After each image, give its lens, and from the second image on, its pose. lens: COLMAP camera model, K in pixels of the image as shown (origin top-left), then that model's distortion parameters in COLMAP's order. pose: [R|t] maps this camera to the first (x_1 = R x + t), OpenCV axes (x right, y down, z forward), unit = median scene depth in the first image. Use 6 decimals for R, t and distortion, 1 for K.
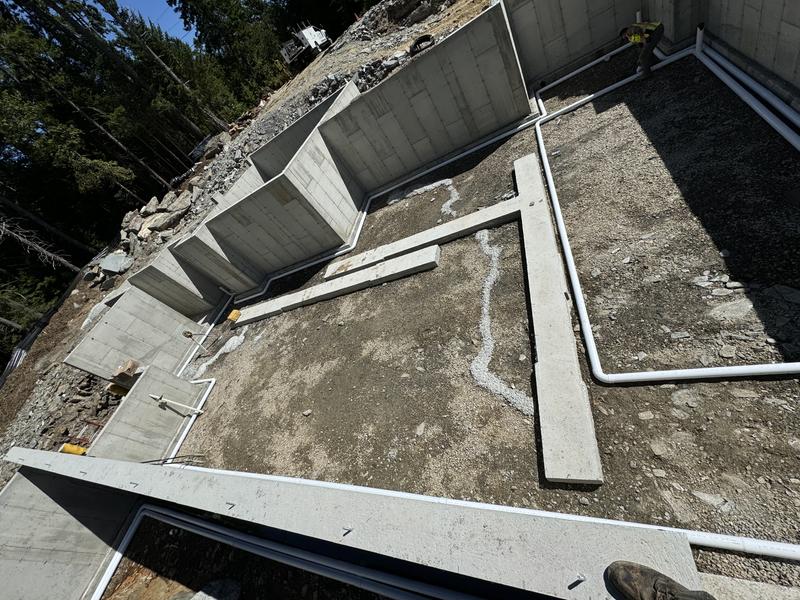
lens RADIAL K [[316.7, 0, 397.6], [0, 316.7, 296.0], [0, 0, 1]] dist [-0.000555, -0.000022]
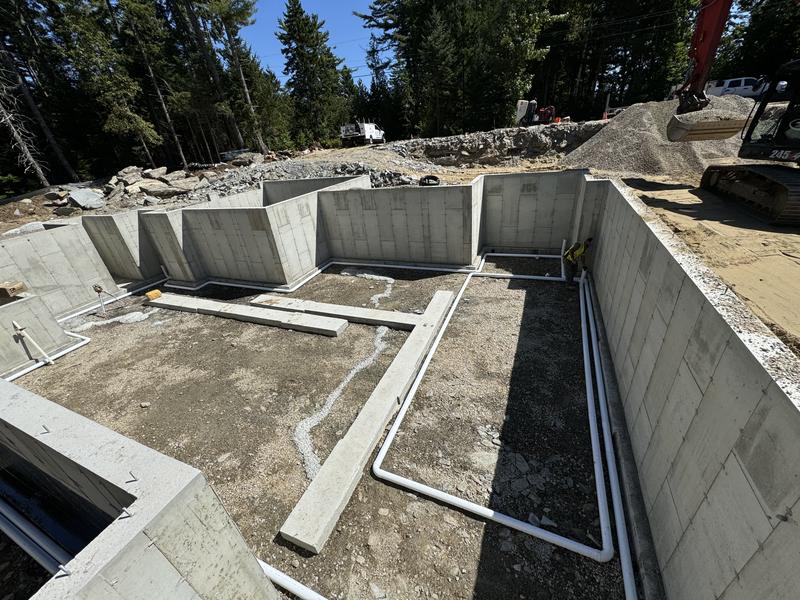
lens RADIAL K [[316.7, 0, 400.9], [0, 316.7, 296.6], [0, 0, 1]] dist [-0.000555, -0.000022]
pose [[0.883123, 0.466163, 0.052788, 0.168868], [-0.437805, 0.859332, -0.264339, -0.014138], [-0.168587, 0.210333, 0.962984, -0.141090]]
